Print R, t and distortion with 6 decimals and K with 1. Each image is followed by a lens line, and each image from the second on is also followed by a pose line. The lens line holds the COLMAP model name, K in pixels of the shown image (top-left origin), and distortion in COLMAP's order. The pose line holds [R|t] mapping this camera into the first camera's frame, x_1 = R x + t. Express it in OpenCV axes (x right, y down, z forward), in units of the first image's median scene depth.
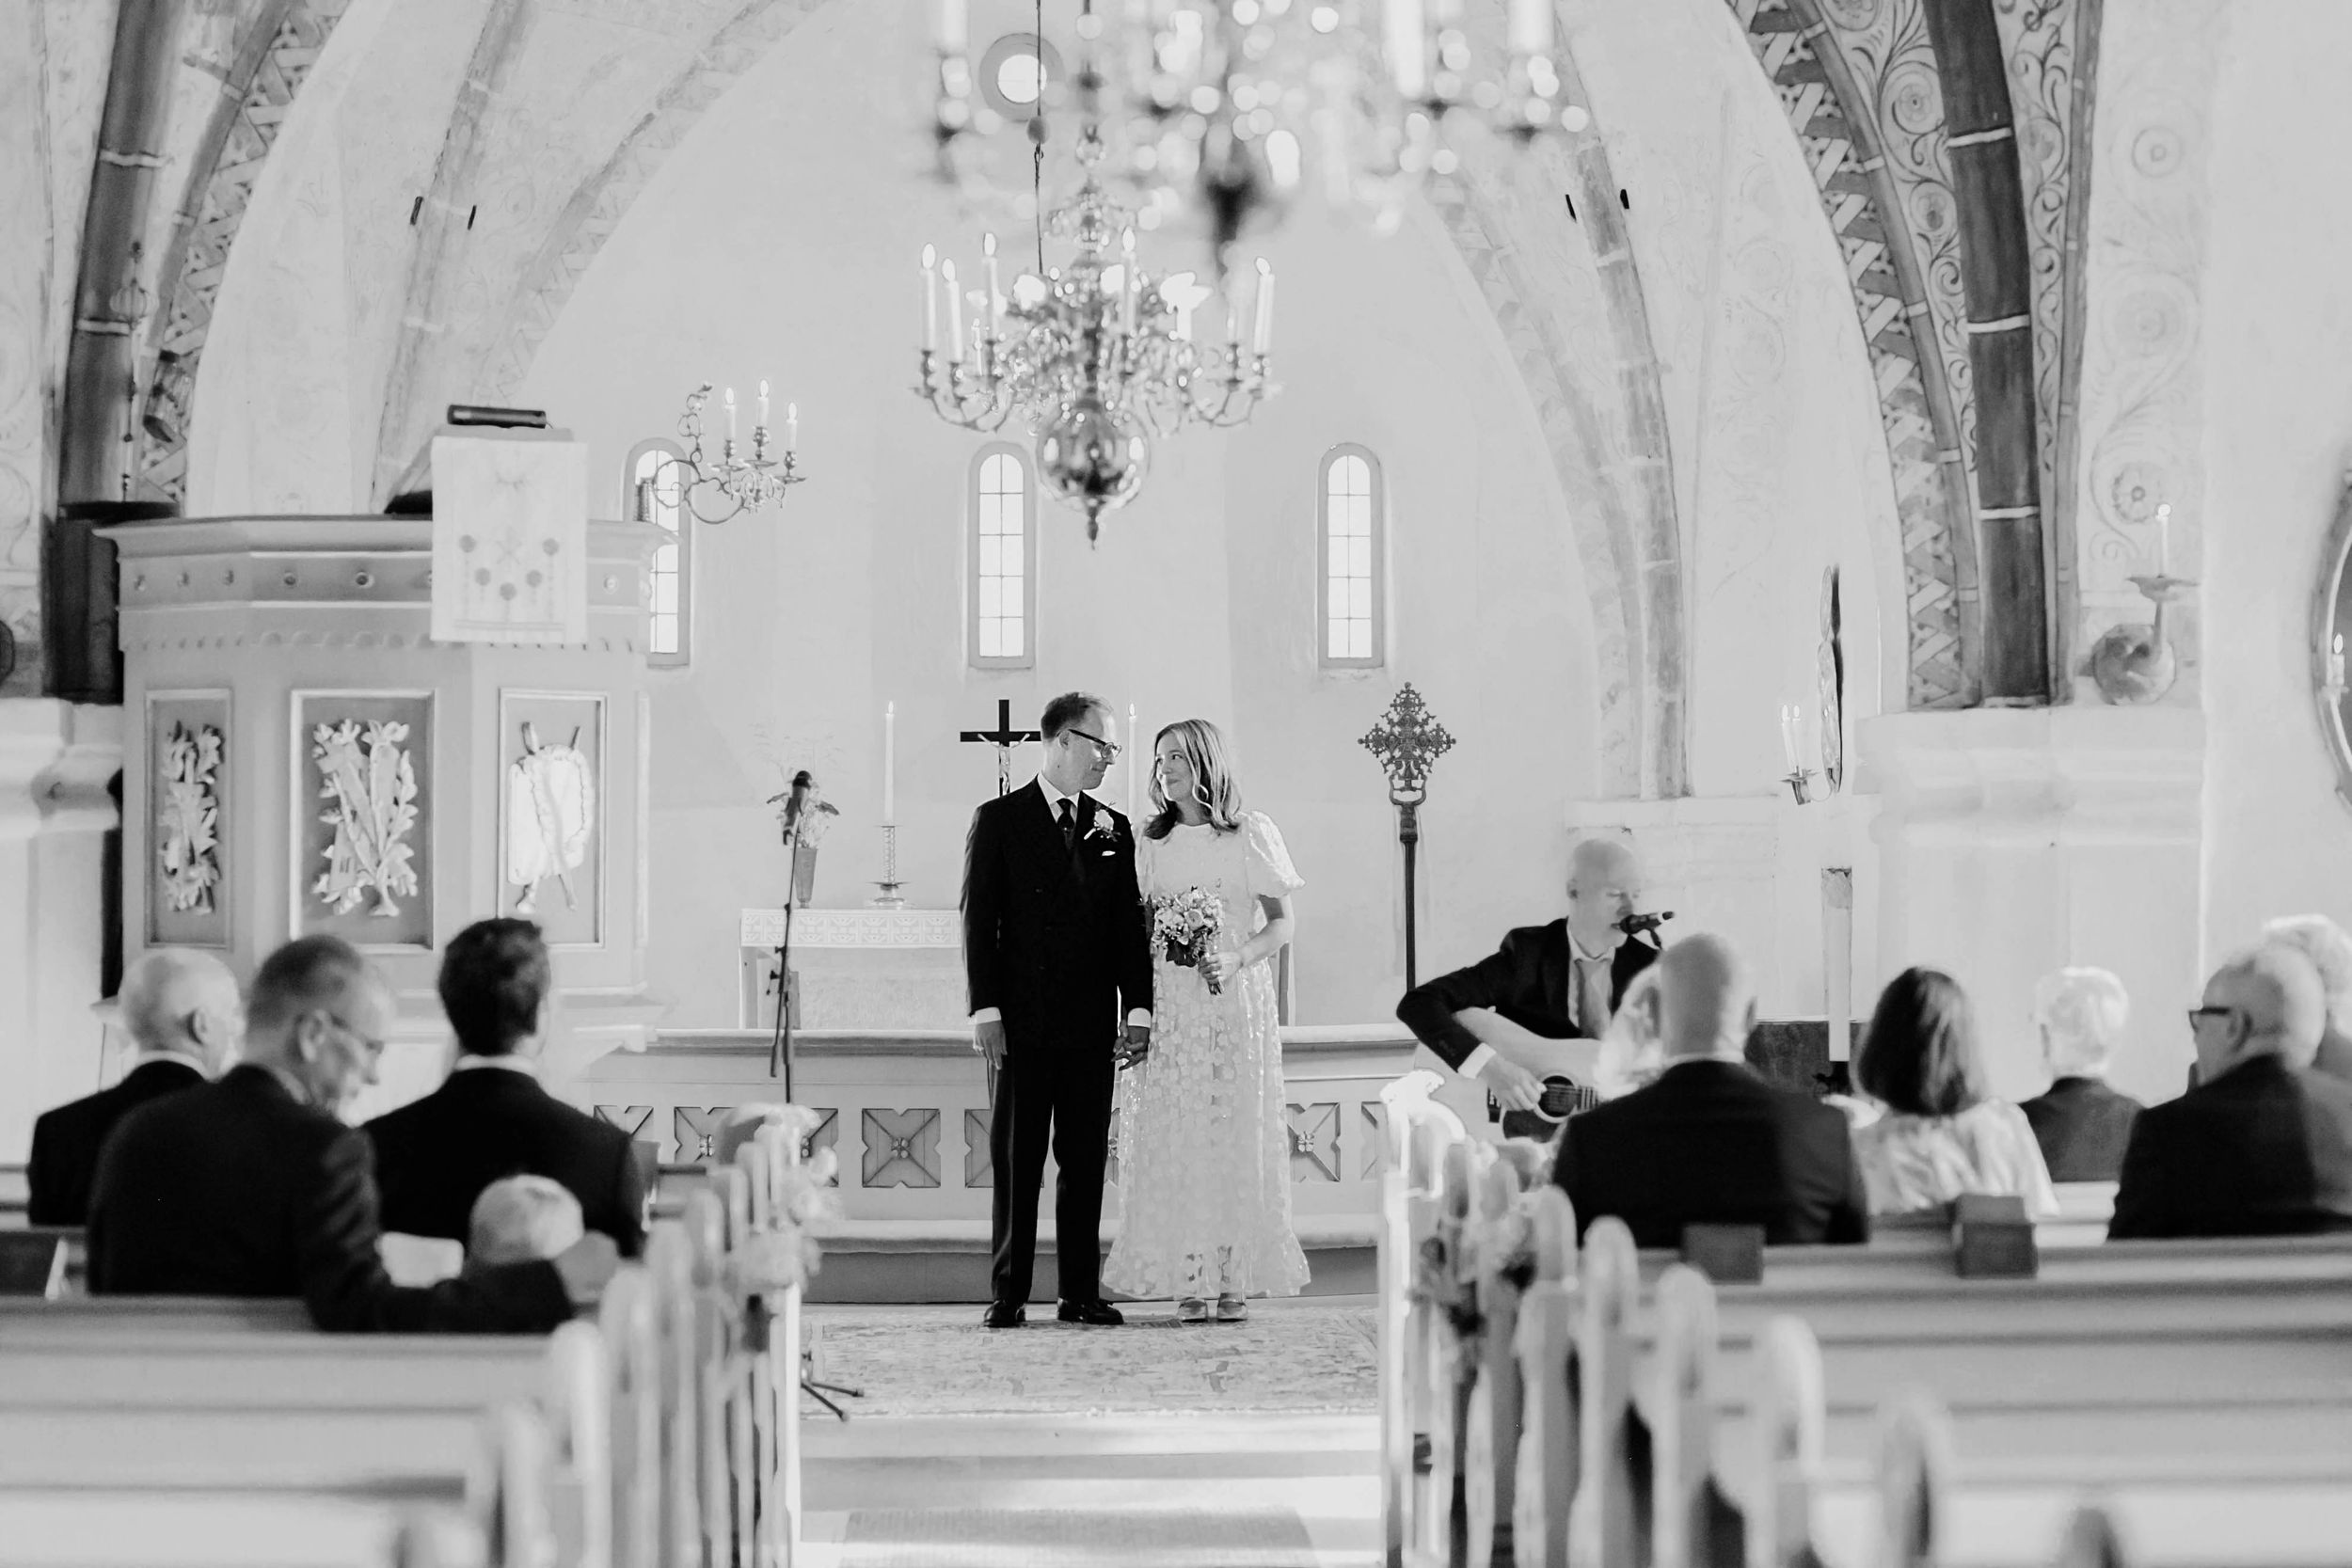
lens RADIAL K [[5584.2, 0, 1176.0], [0, 5584.2, 784.0], [0, 0, 1]] dist [-0.127832, -0.547153]
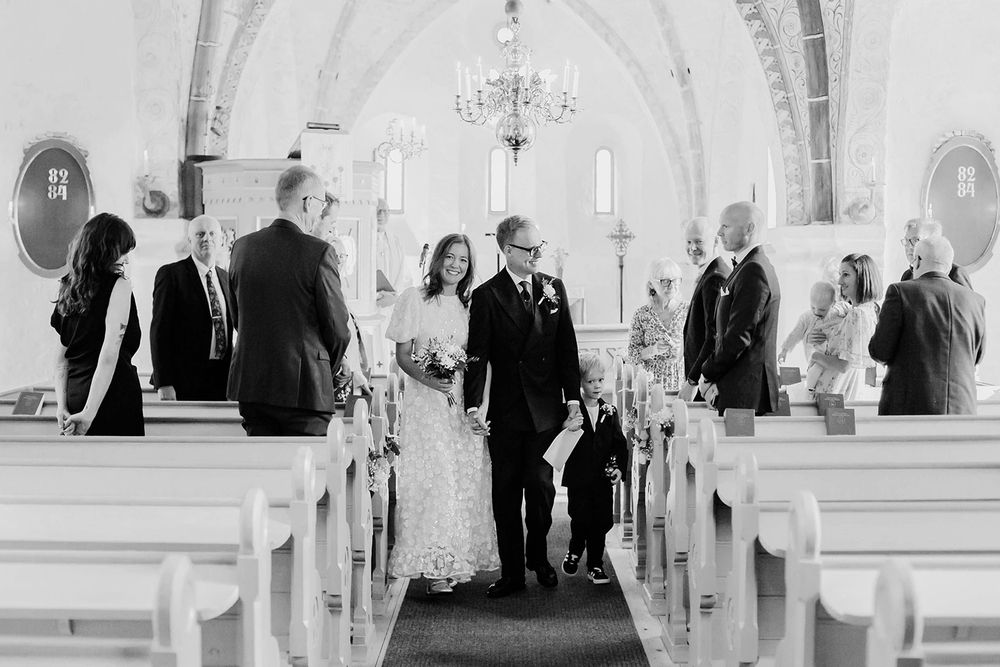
lens RADIAL K [[1479.5, 0, 500.0], [0, 1479.5, 333.5], [0, 0, 1]] dist [-0.139157, 0.103775]
pose [[0.999273, 0.006357, -0.037580, 0.004838], [-0.004260, 0.998443, 0.055623, 0.001650], [0.037875, -0.055422, 0.997744, 0.184760]]
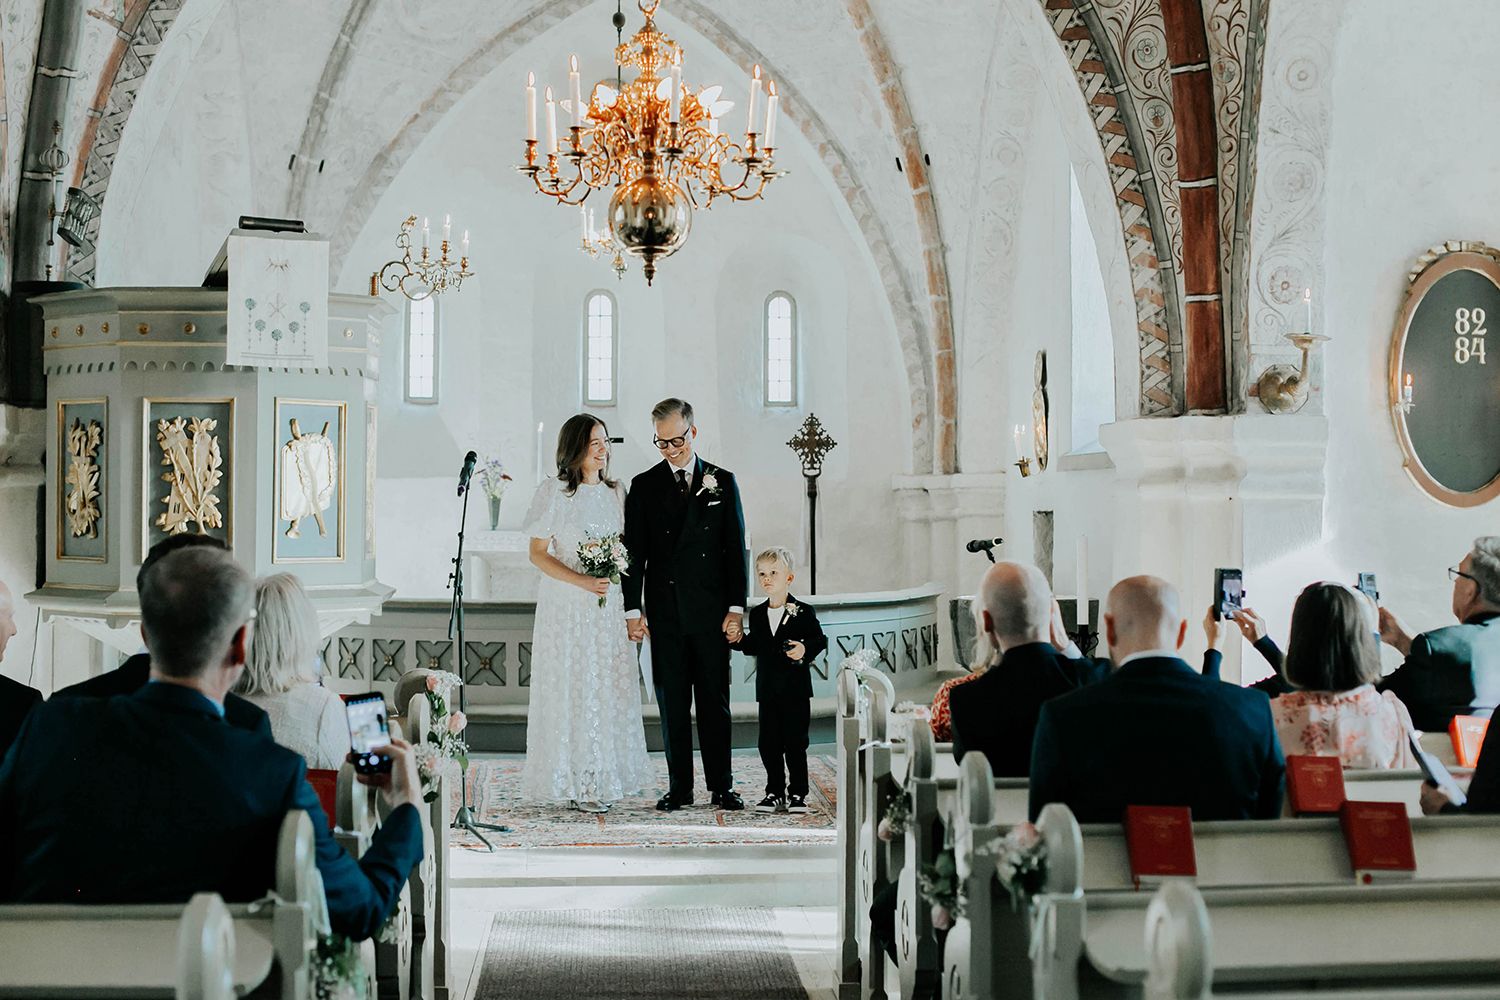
lens RADIAL K [[2219.3, 0, 750.0], [0, 2219.3, 500.0], [0, 0, 1]] dist [-0.139157, 0.103775]
pose [[0.999485, 0.003255, 0.031920, -0.005635], [-0.003634, 0.999924, 0.011815, 0.004014], [-0.031879, -0.011924, 0.999421, 0.348157]]
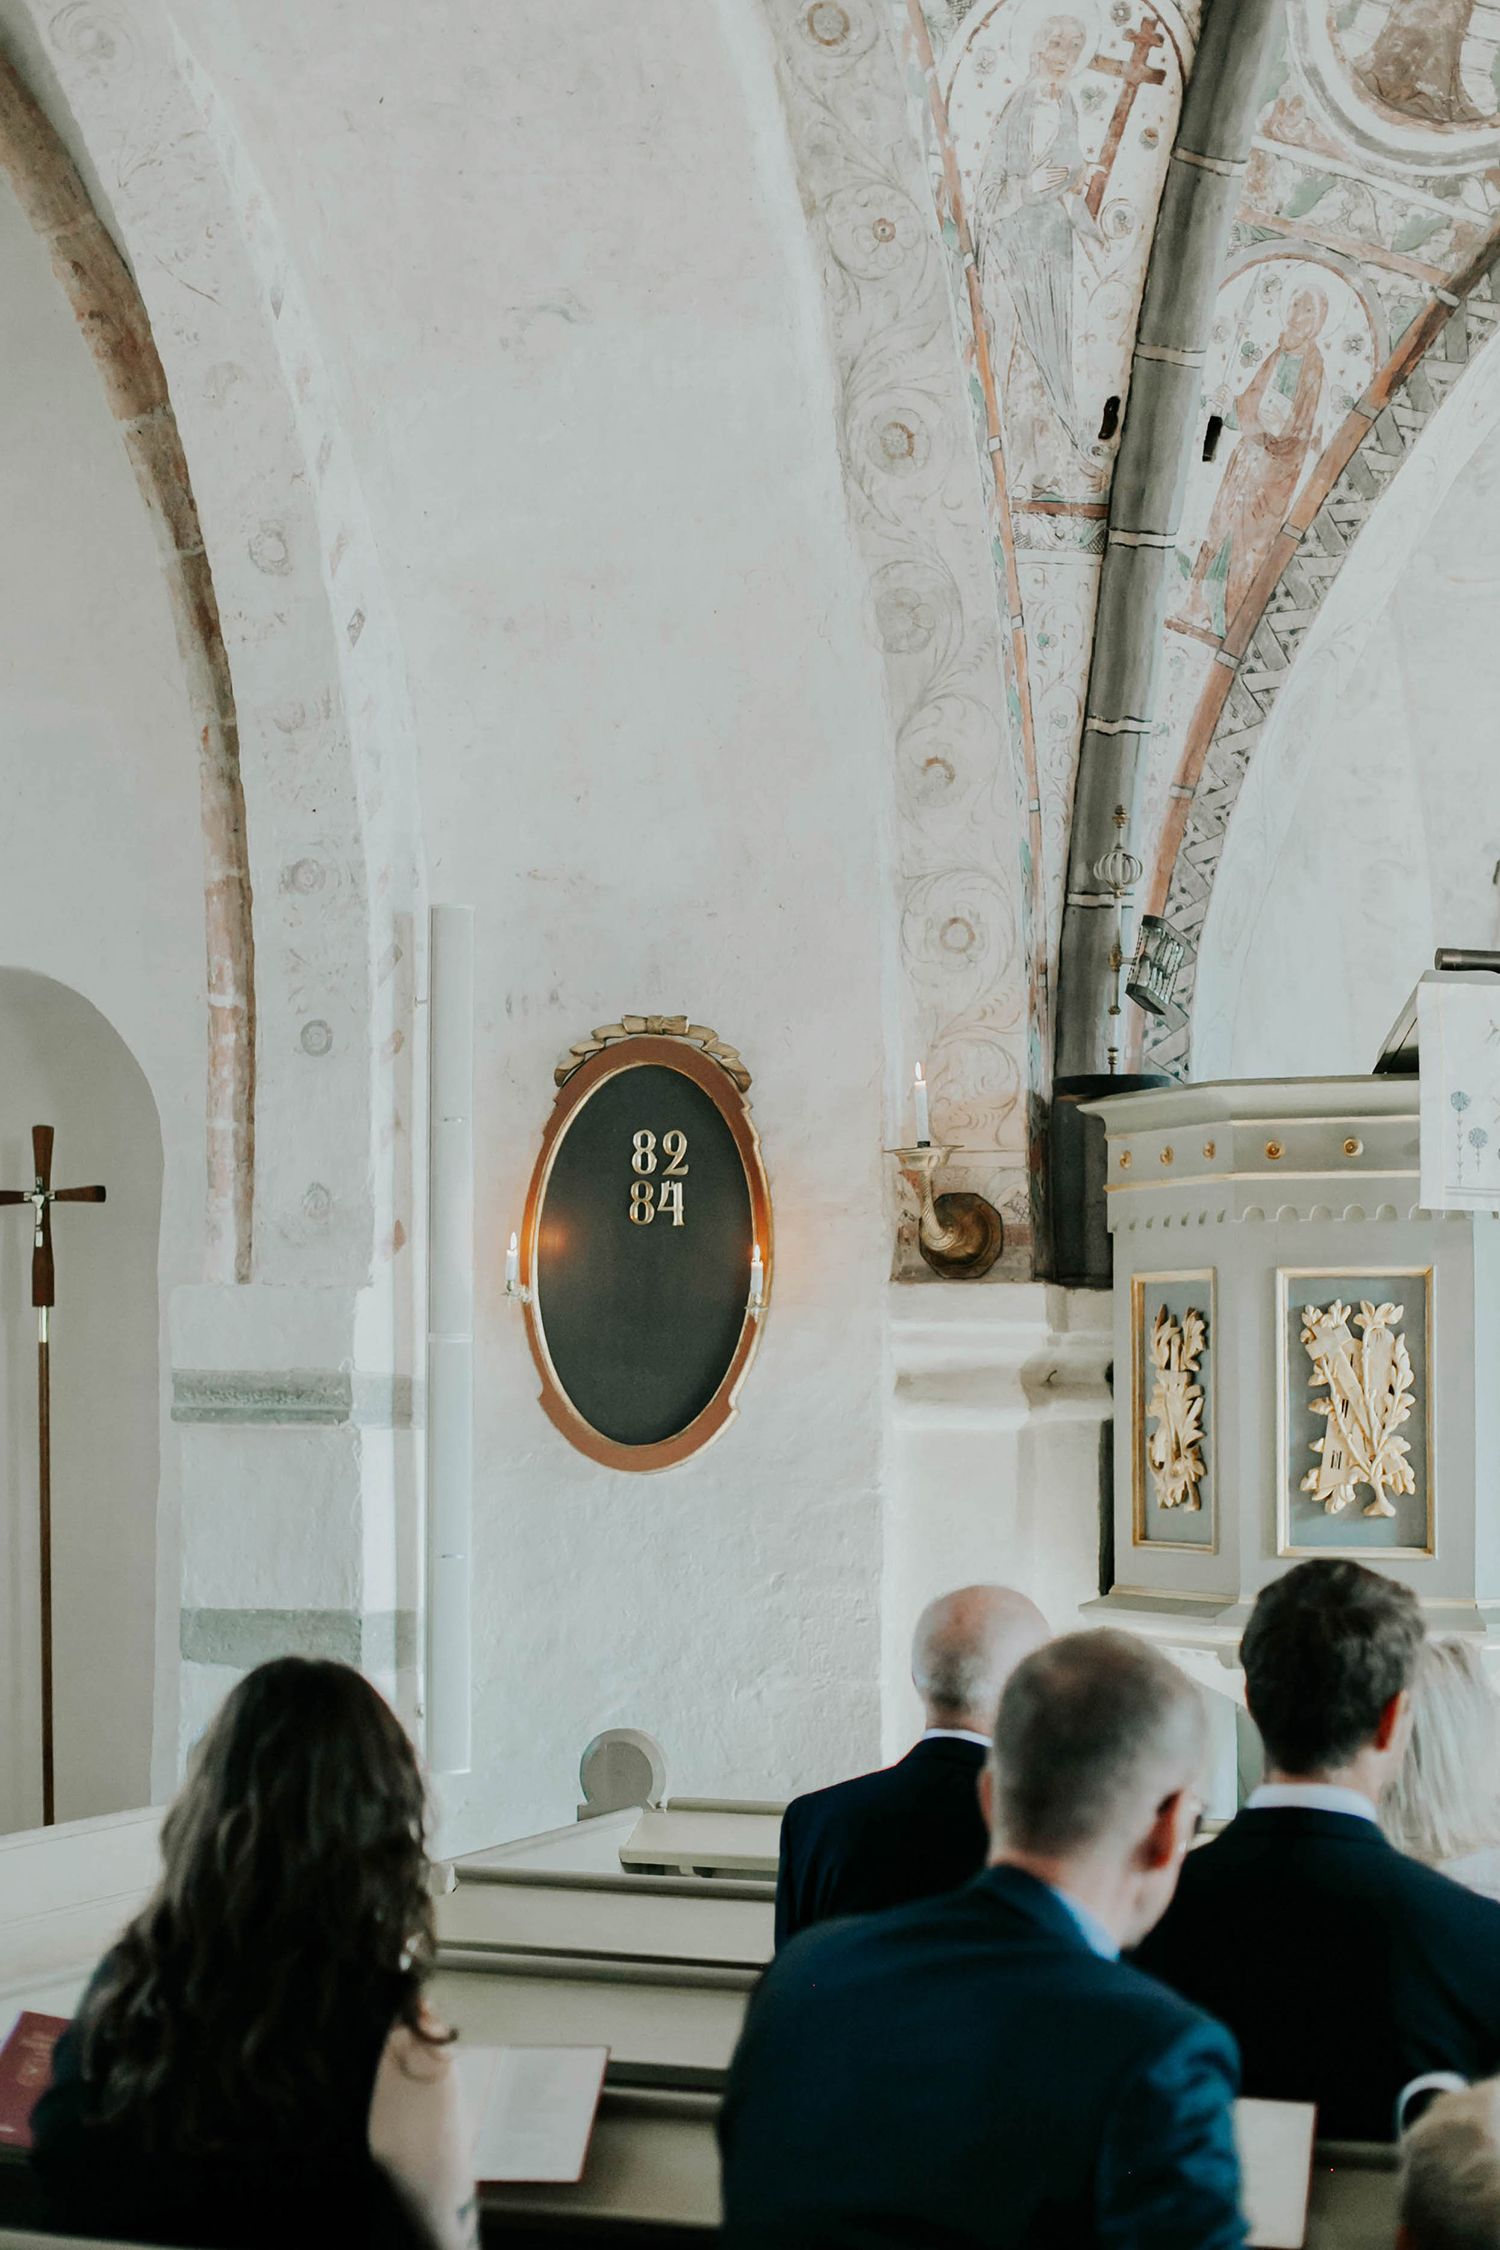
lens RADIAL K [[3449.4, 0, 718.3], [0, 3449.4, 1124.4], [0, 0, 1]] dist [-0.147321, 0.156432]
pose [[0.924491, -0.029964, -0.380024, -0.026210], [0.002503, 0.997361, -0.072552, 0.000219], [0.381195, 0.066122, 0.922127, 0.415724]]
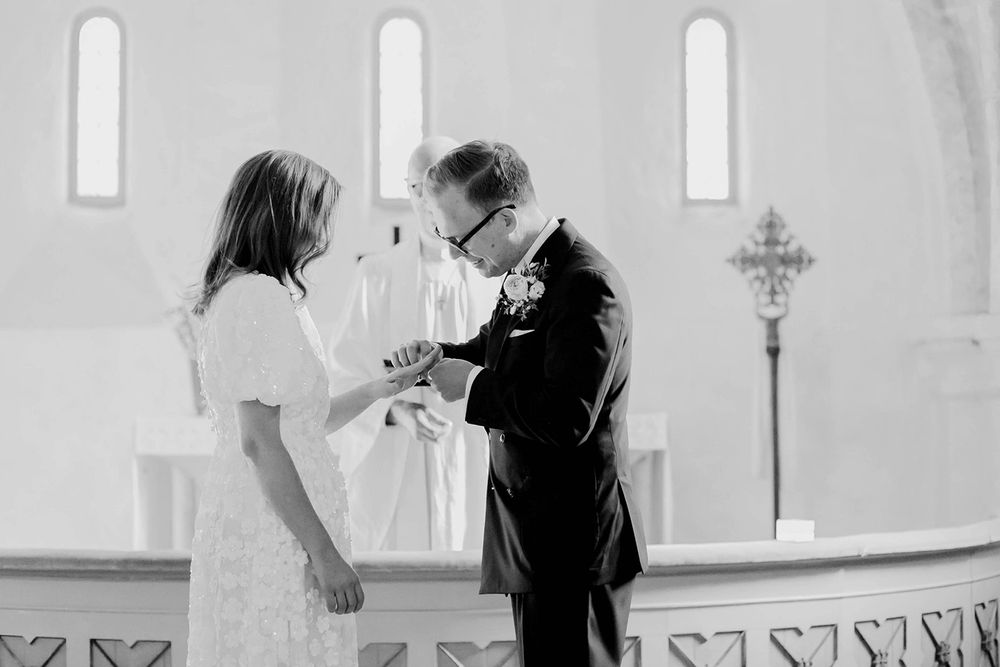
lens RADIAL K [[2374.5, 0, 500.0], [0, 2374.5, 333.5], [0, 0, 1]] dist [-0.127832, -0.547153]
pose [[0.999775, -0.003408, -0.020960, -0.001711], [0.002973, 0.999779, -0.020791, 0.022738], [0.021026, 0.020724, 0.999564, 0.788665]]
